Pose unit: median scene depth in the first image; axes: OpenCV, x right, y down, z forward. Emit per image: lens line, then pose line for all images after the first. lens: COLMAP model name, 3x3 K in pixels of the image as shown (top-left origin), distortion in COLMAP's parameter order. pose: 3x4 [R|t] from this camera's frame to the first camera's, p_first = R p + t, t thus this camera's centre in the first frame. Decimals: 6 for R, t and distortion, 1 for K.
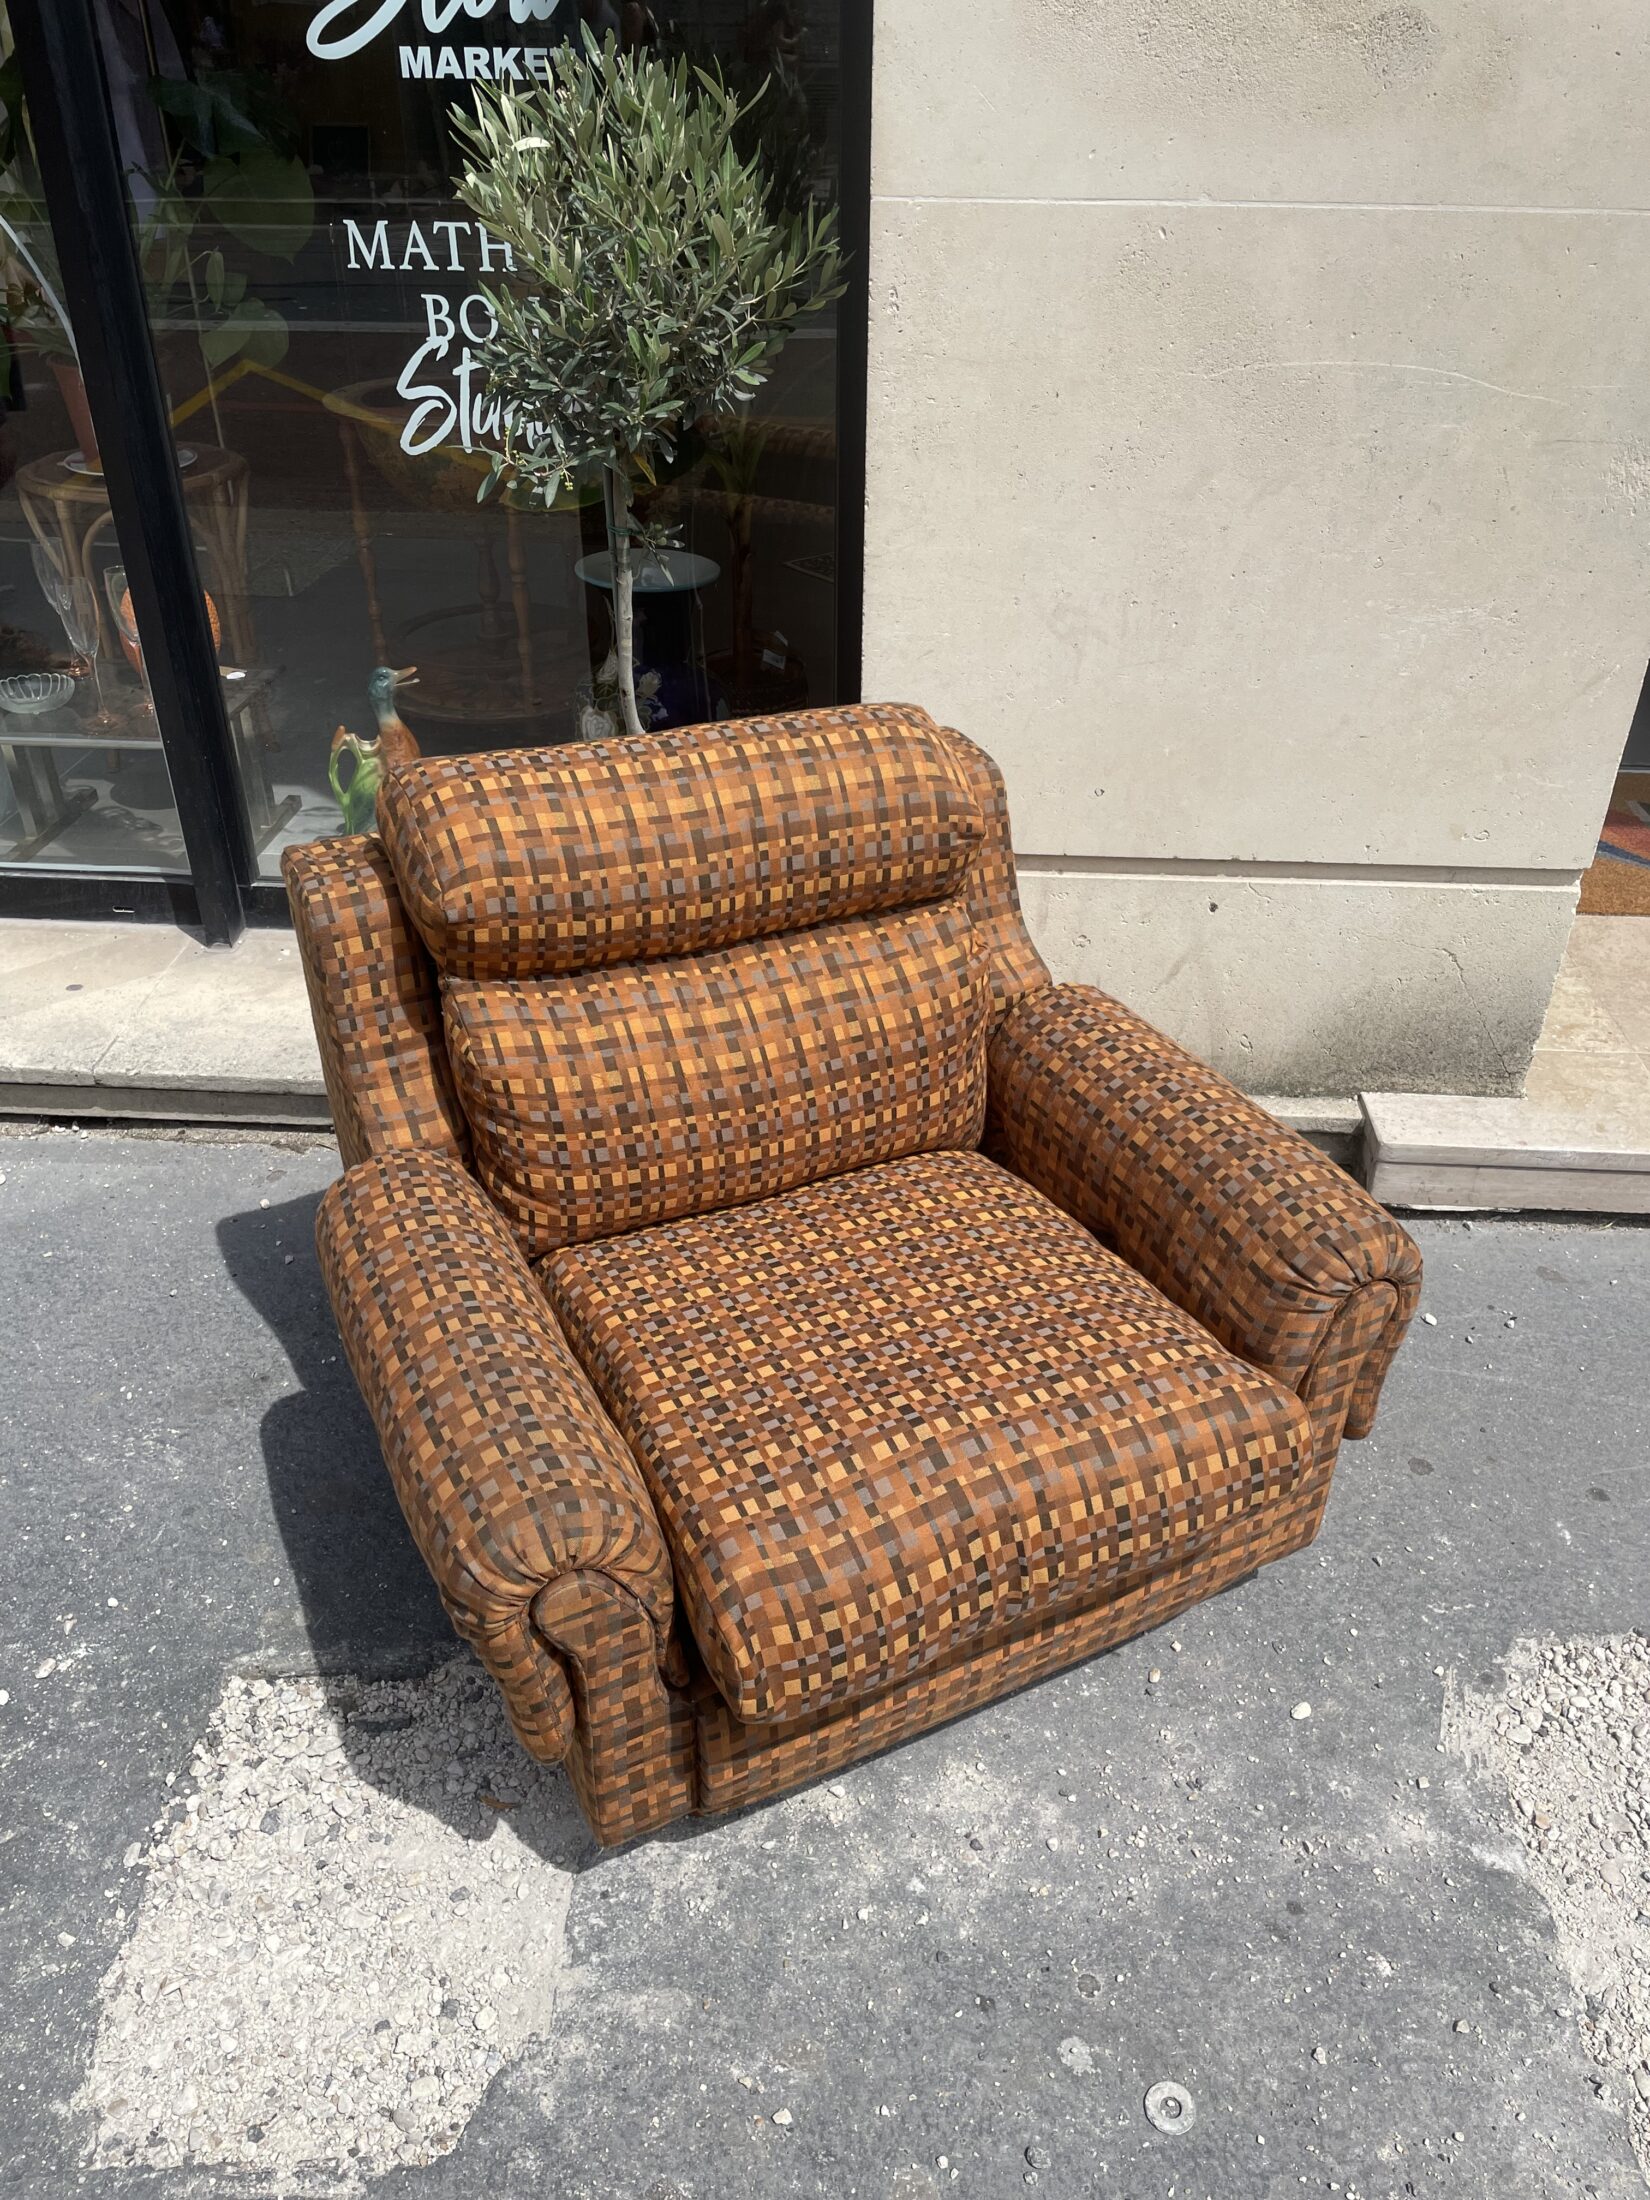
lens RADIAL K [[1652.0, 0, 817.4], [0, 1652.0, 1107.3], [0, 0, 1]] dist [0.063071, -0.089994]
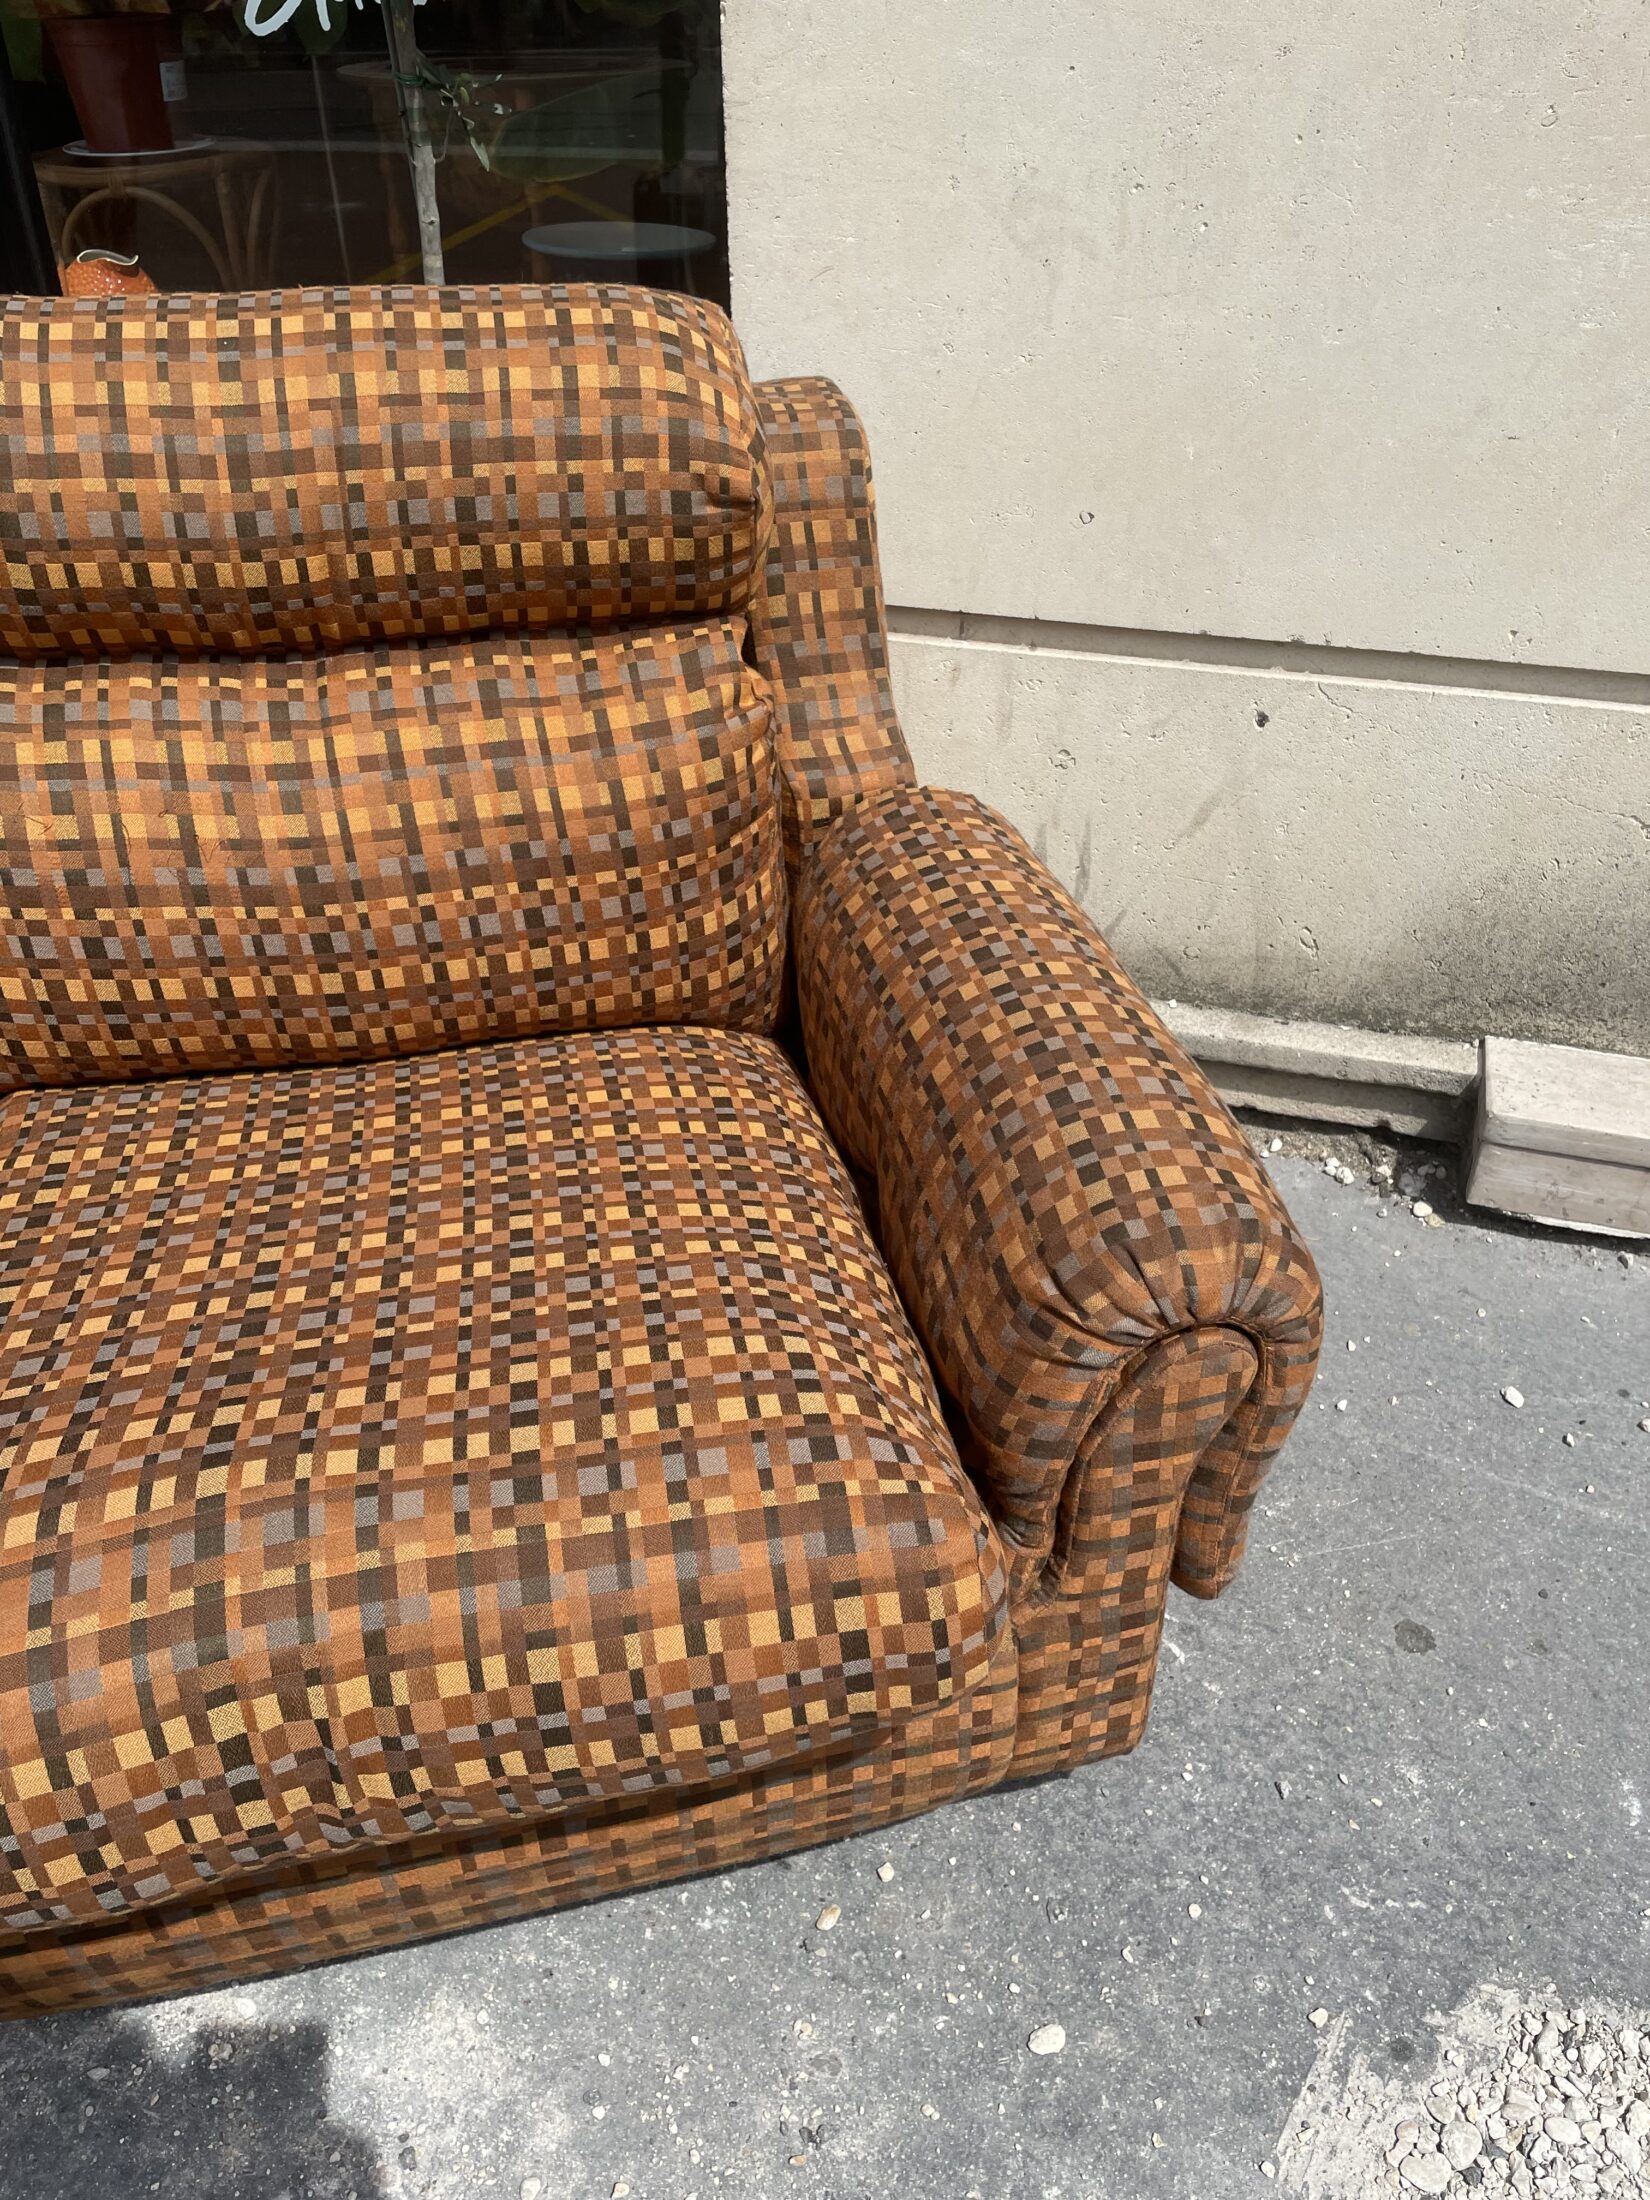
lens RADIAL K [[1652.0, 0, 827.5], [0, 1652.0, 1109.0], [0, 0, 1]] dist [0.063071, -0.089994]
pose [[0.972837, 0.124790, -0.194975, 0.276261], [-0.116586, 0.991763, 0.053047, 0.019853], [0.199988, -0.028875, 0.979373, 0.409571]]
